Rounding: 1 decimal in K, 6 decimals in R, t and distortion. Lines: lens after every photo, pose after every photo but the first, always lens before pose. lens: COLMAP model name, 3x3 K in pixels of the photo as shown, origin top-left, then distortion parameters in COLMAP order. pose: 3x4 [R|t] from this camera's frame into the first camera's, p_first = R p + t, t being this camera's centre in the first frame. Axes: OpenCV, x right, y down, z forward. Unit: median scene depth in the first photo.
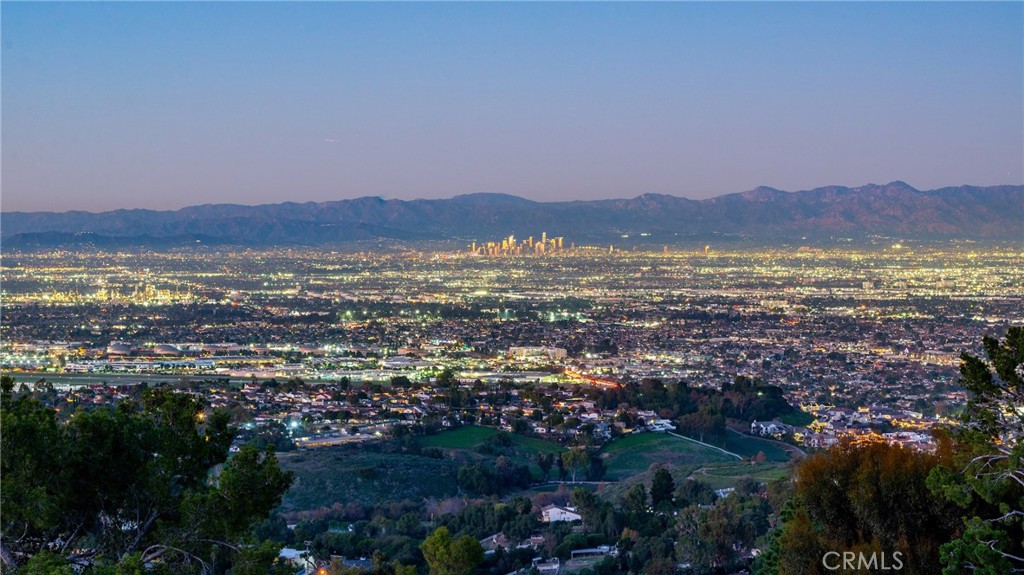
lens RADIAL K [[2301.2, 0, 512.3], [0, 2301.2, 286.9], [0, 0, 1]] dist [-0.057756, 0.000000]
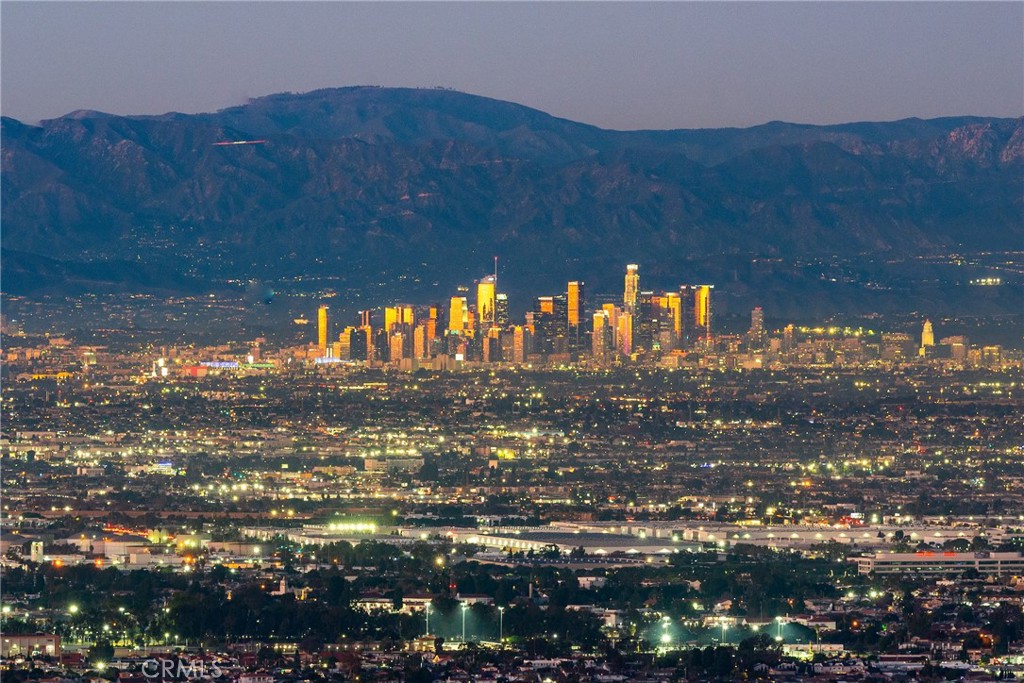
lens RADIAL K [[6029.9, 0, 510.6], [0, 6029.9, 342.2], [0, 0, 1]] dist [-0.126028, 0.000000]
pose [[0.999974, 0.004887, 0.005223, -0.001230], [-0.004751, 0.999656, -0.025799, -0.000382], [-0.005347, 0.025774, 0.999654, 0.404767]]
